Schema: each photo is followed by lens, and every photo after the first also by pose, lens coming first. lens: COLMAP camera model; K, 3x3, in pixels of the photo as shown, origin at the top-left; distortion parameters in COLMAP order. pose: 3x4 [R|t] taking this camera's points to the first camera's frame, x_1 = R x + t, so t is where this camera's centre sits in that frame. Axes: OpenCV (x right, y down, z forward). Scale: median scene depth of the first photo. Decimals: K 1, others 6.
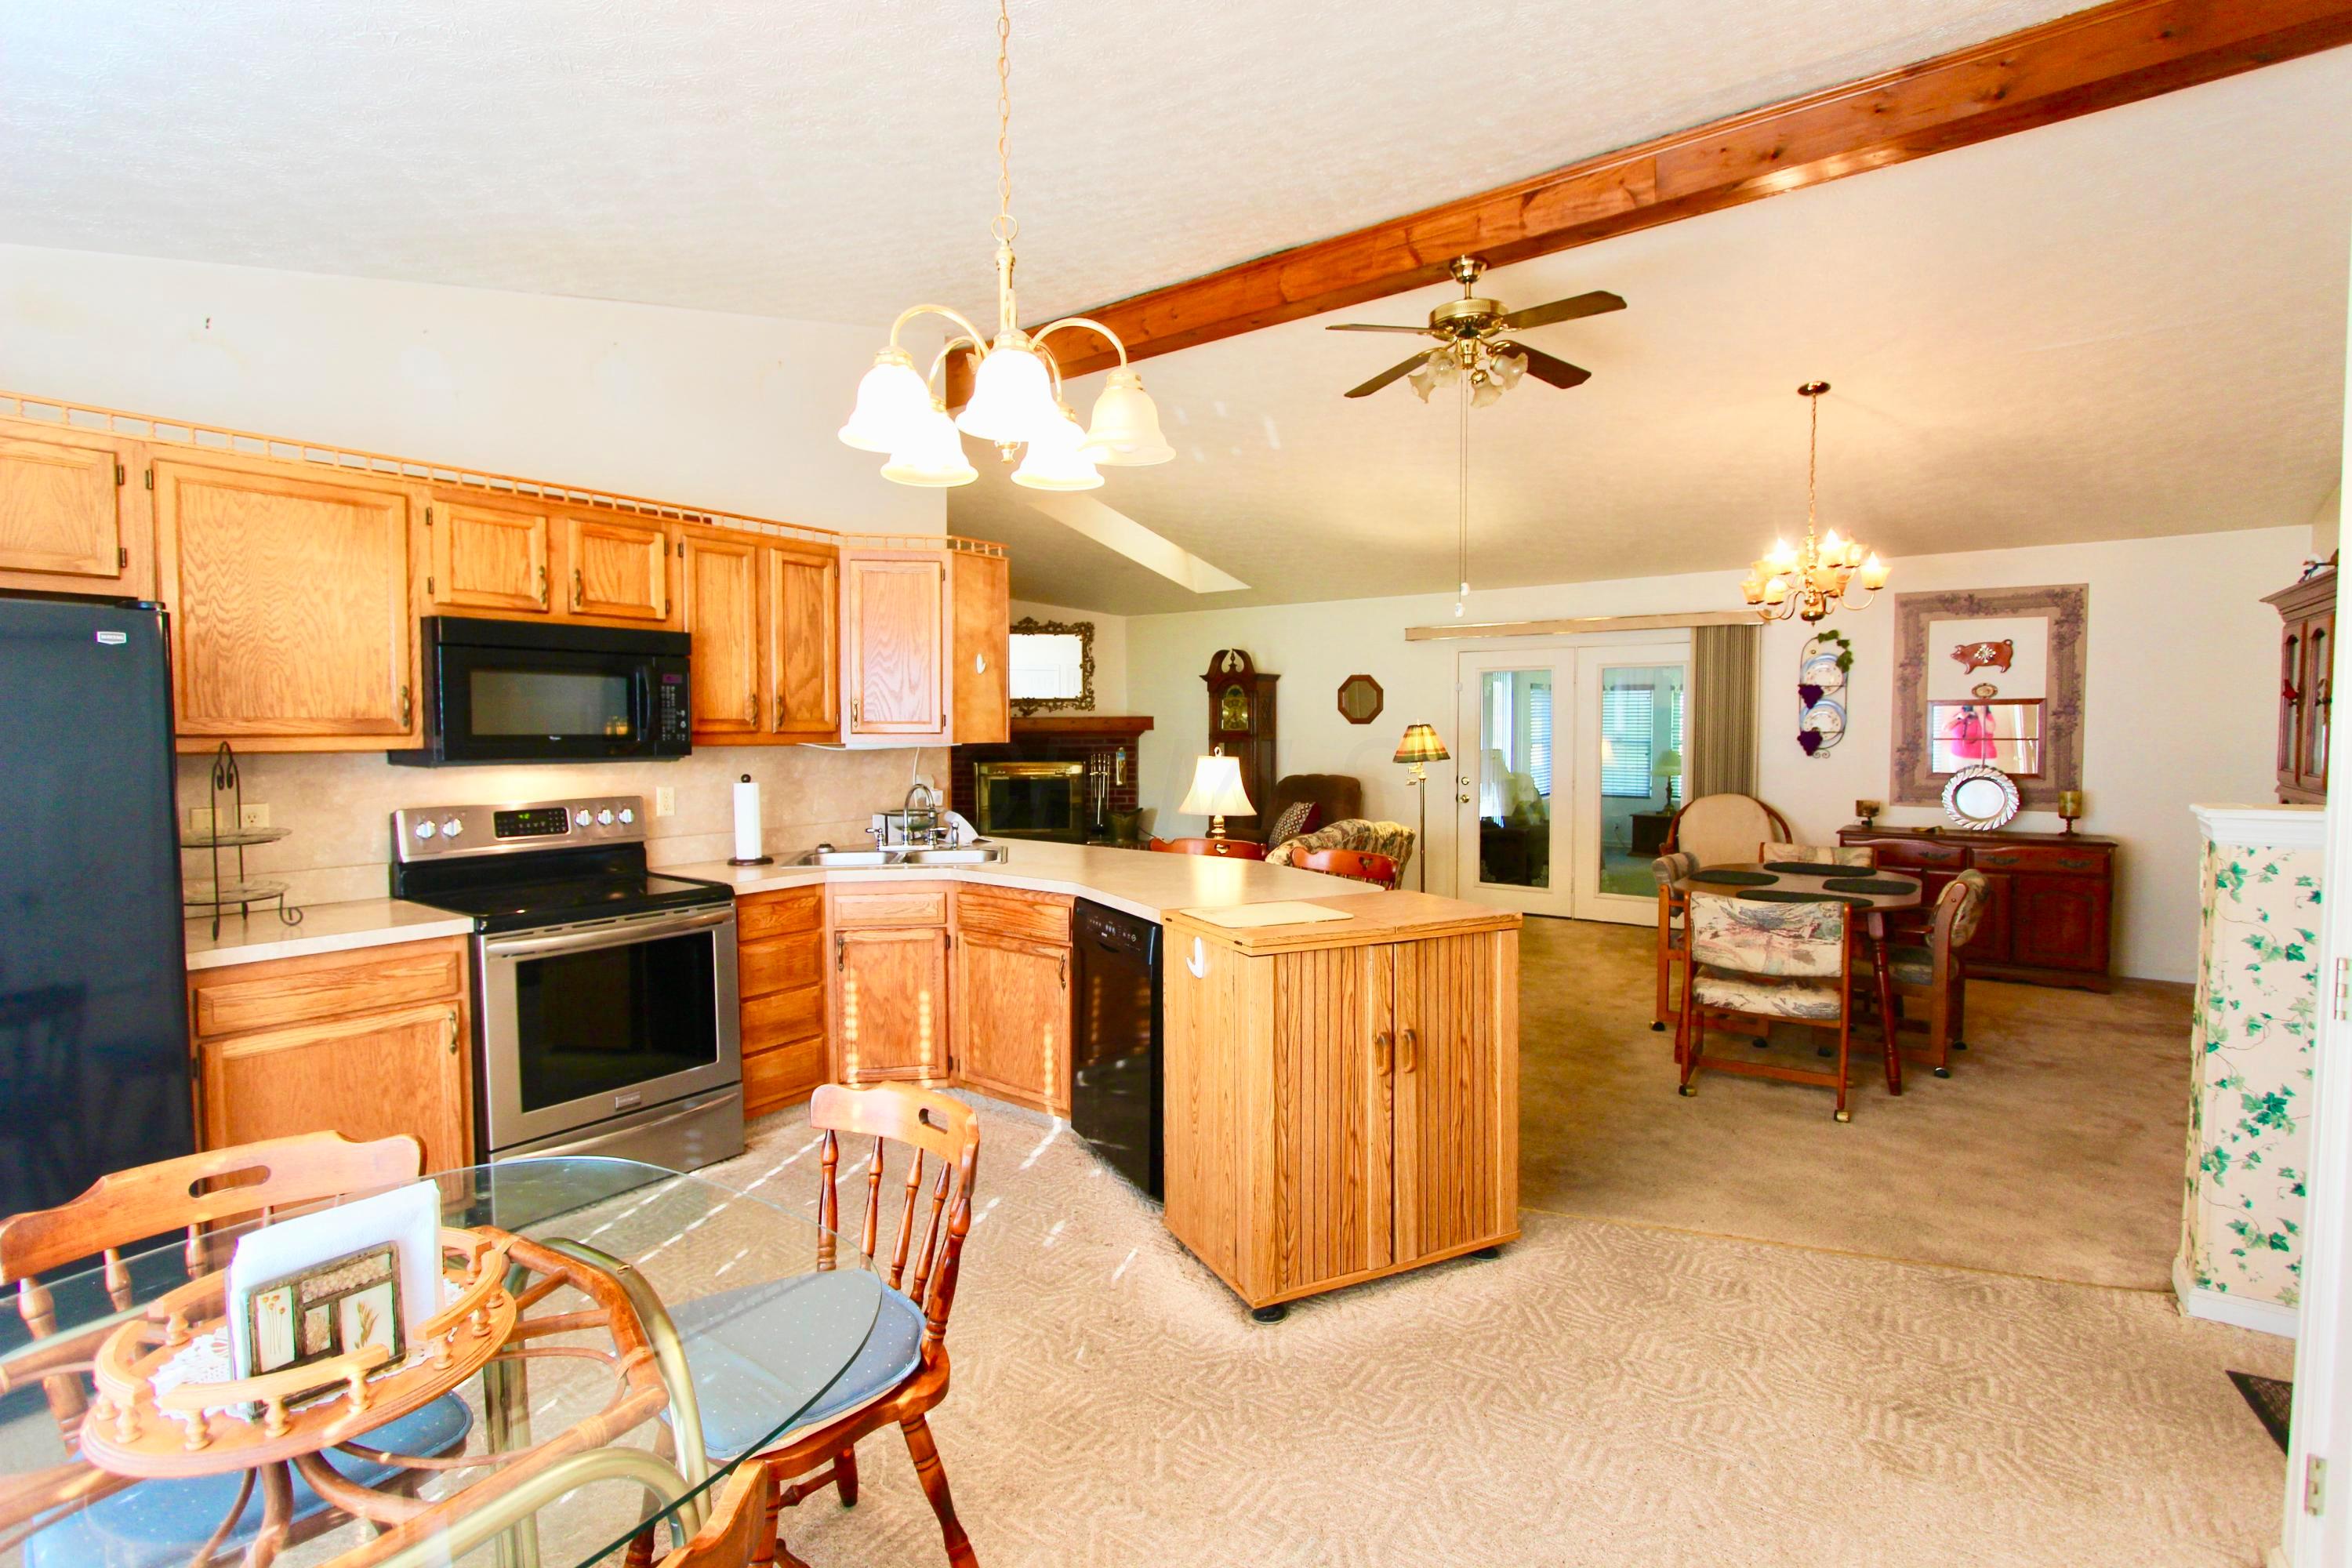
lens RADIAL K [[1096.4, 0, 1185.2], [0, 1096.4, 774.5], [0, 0, 1]] dist [-0.005326, -0.000480]
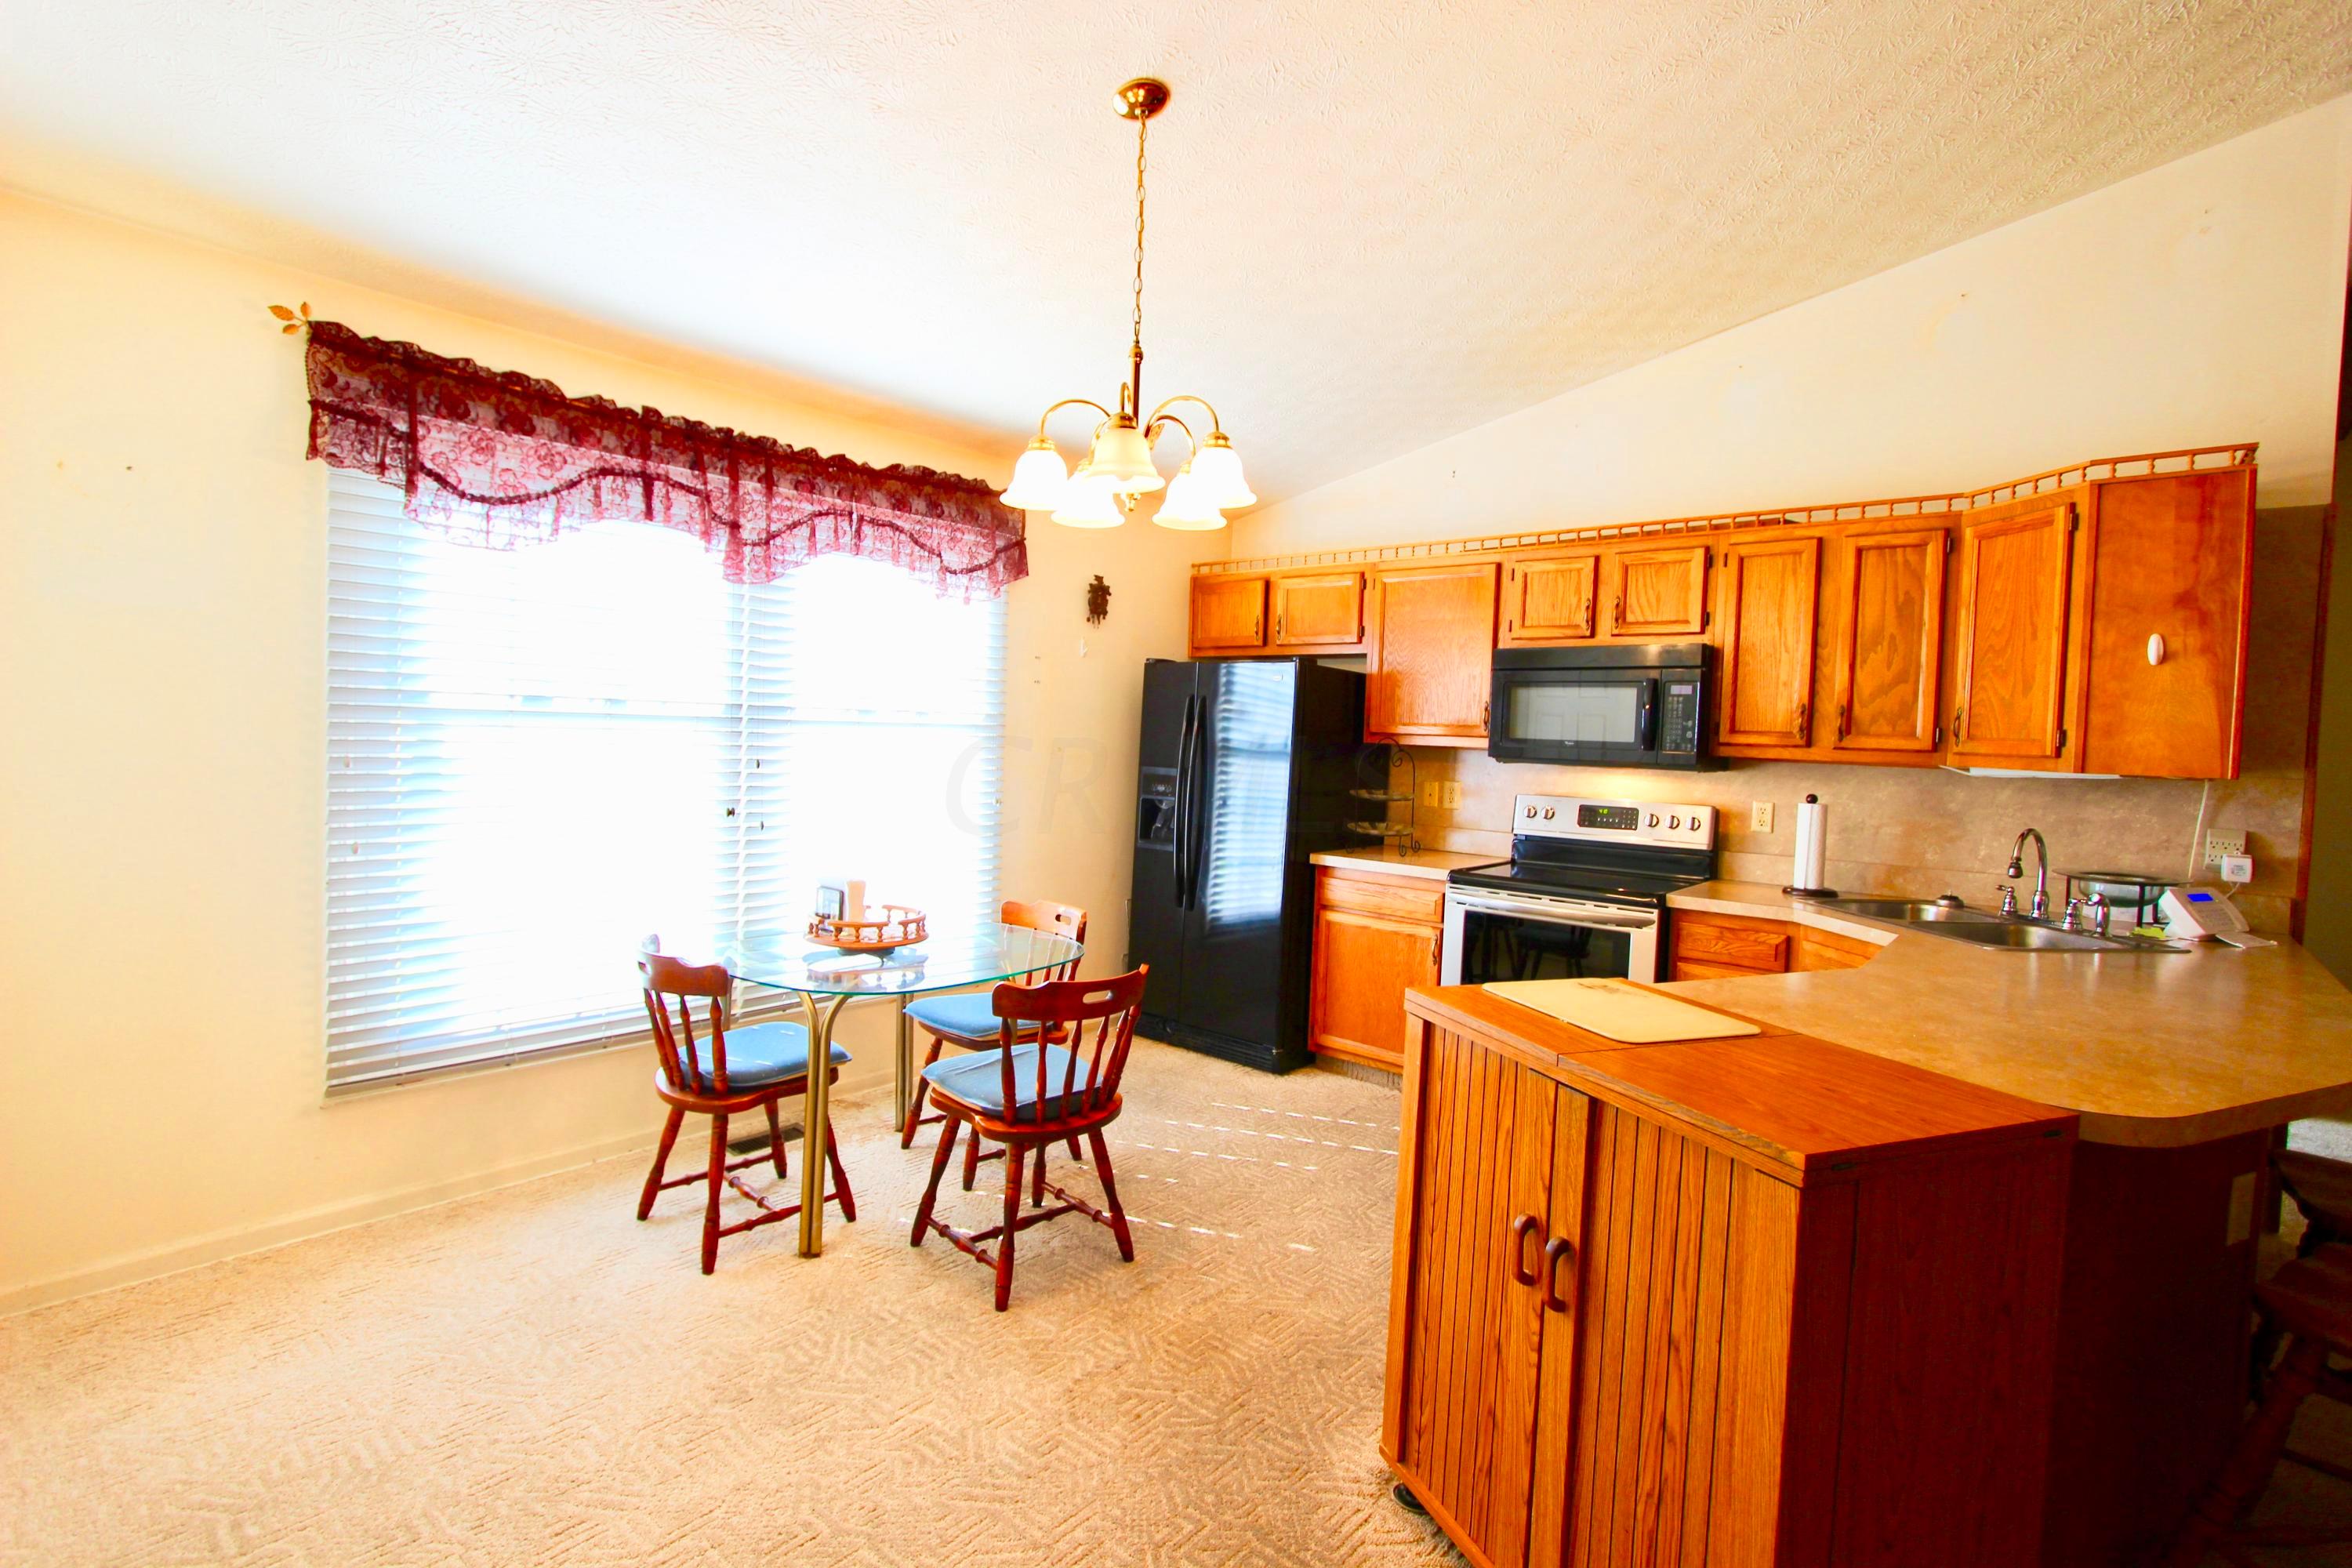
lens RADIAL K [[1106.1, 0, 1179.2], [0, 1106.1, 753.2], [0, 0, 1]] dist [0.000043, 0.000209]
pose [[-0.069631, 0.020975, -0.997352, 0.364092], [-0.076755, 0.996703, 0.026320, -0.011870], [0.994616, 0.078384, -0.067792, 0.369540]]
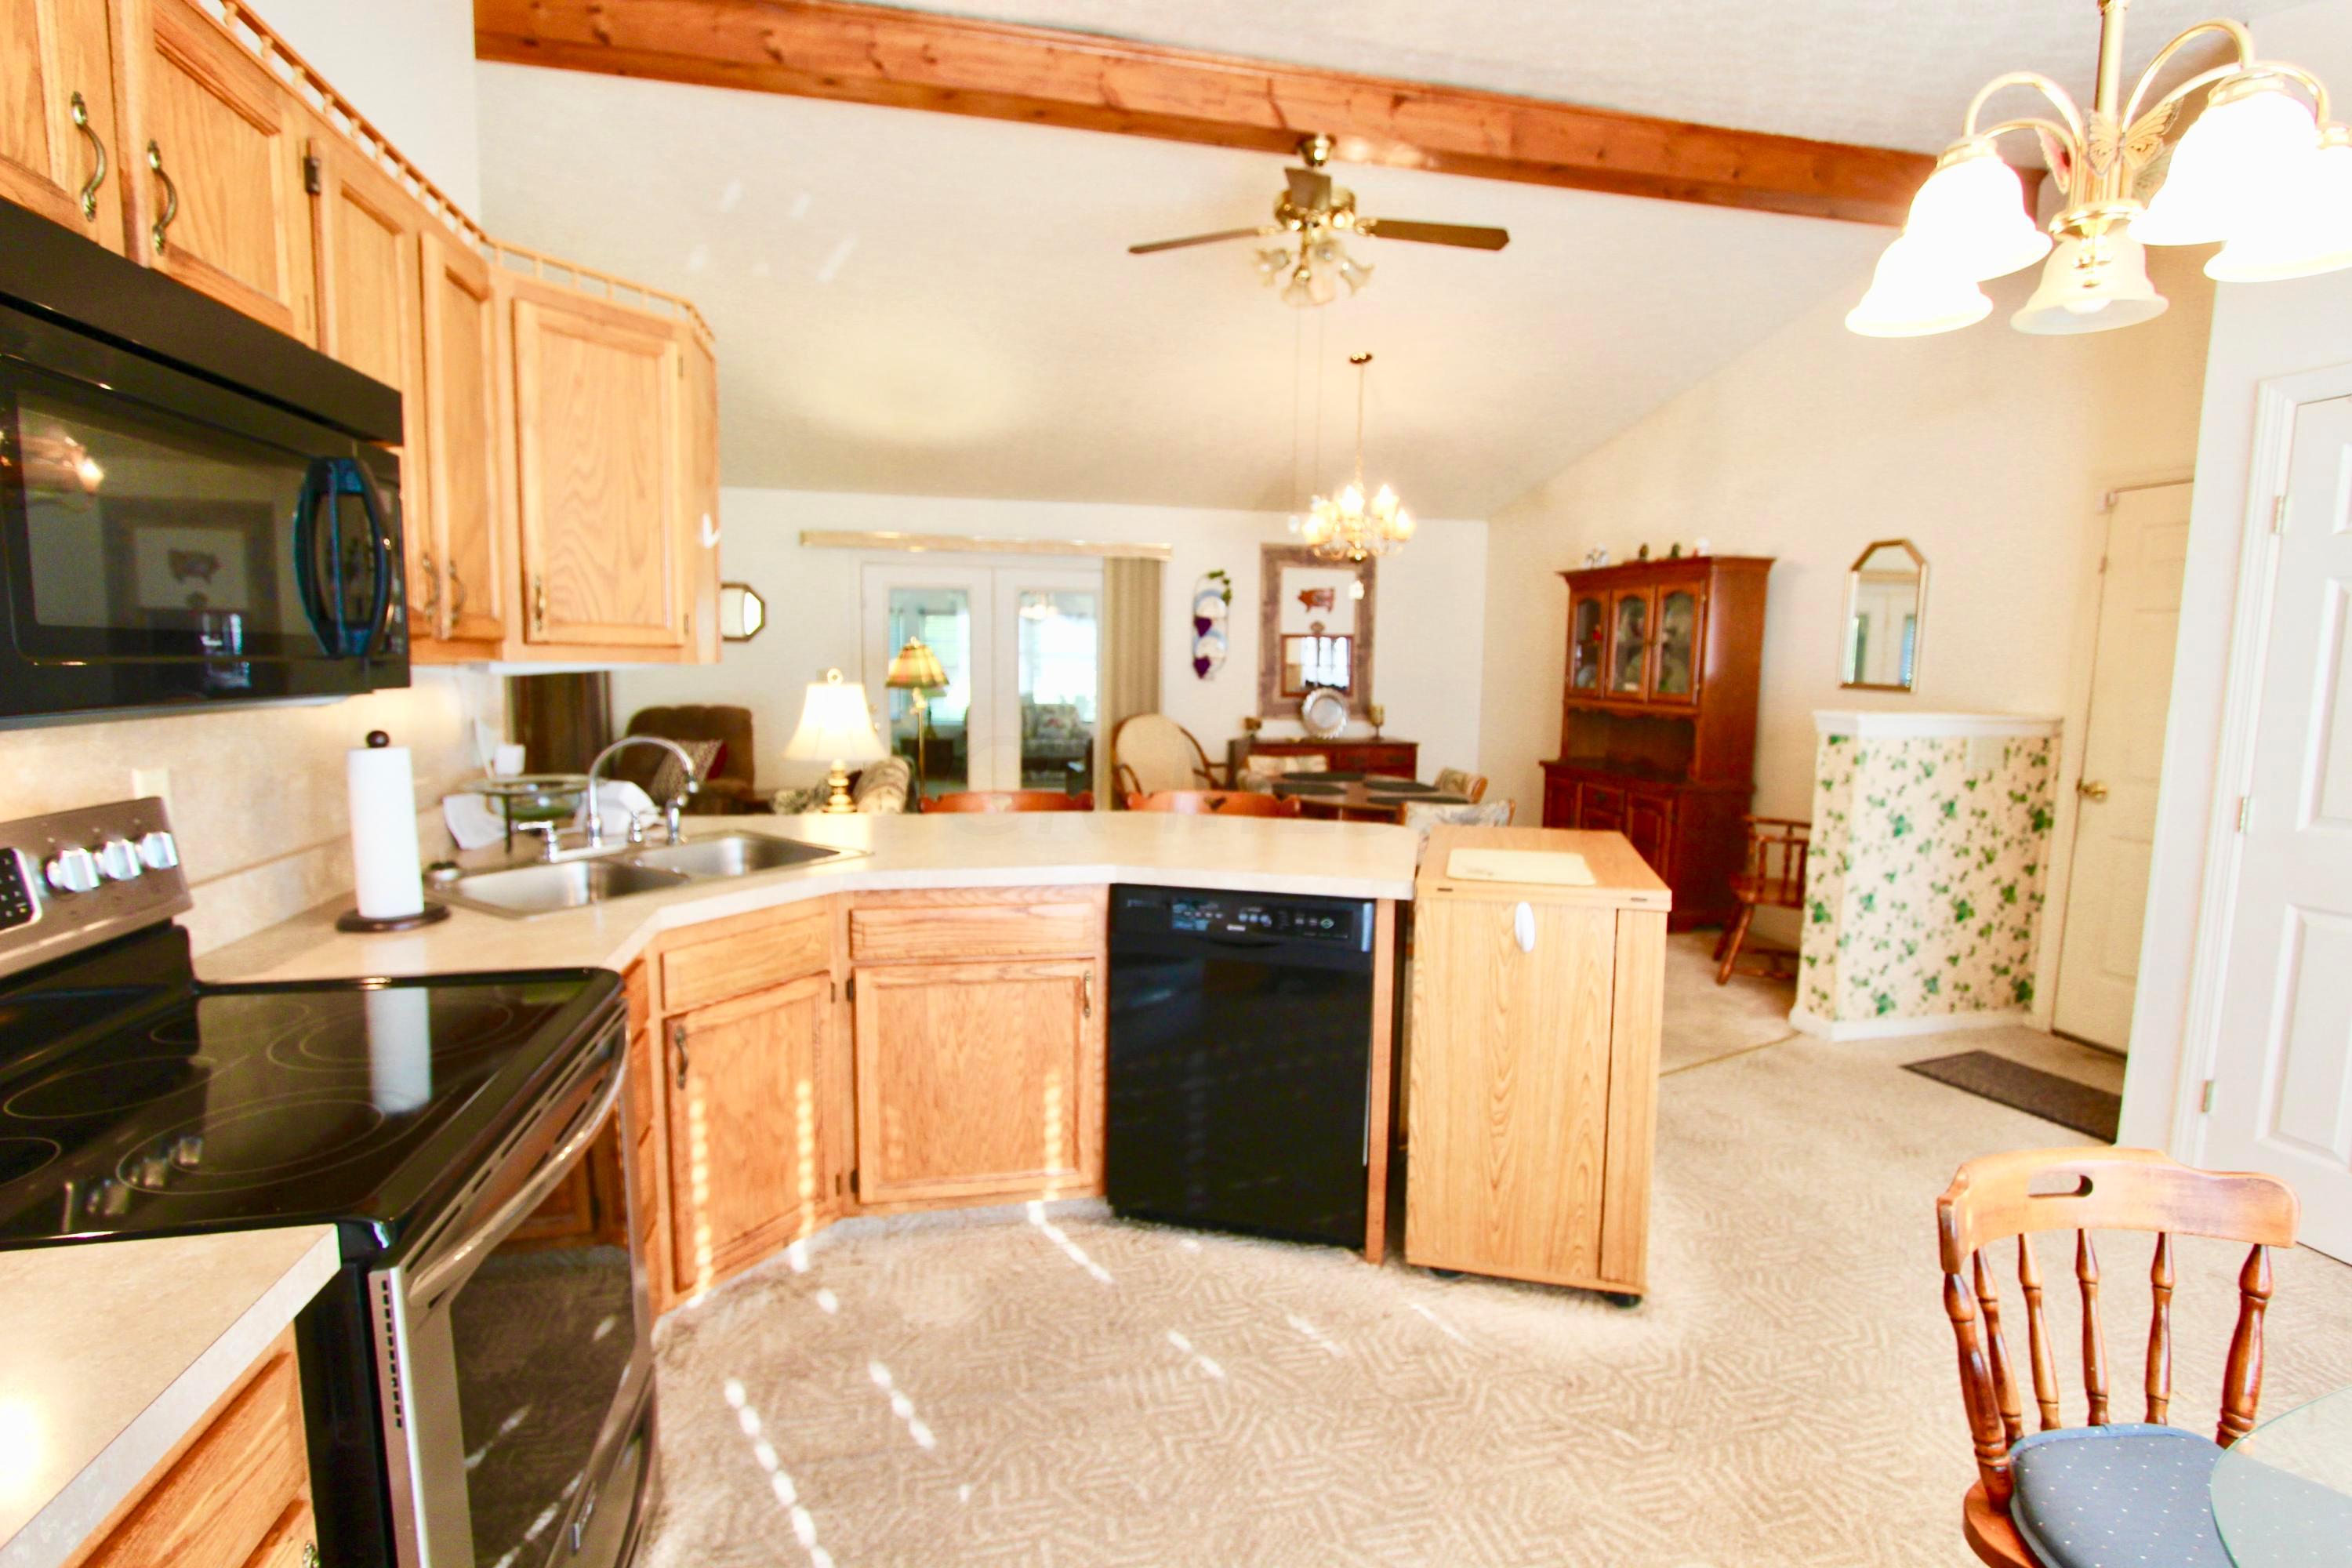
lens RADIAL K [[1088.3, 0, 1180.2], [0, 1088.3, 779.3], [0, 0, 1]] dist [-0.002237, -0.000324]
pose [[0.650043, -0.072796, 0.756403, -0.359644], [0.015085, 0.996441, 0.082933, -0.008372], [-0.759748, -0.042499, 0.648827, 0.310266]]
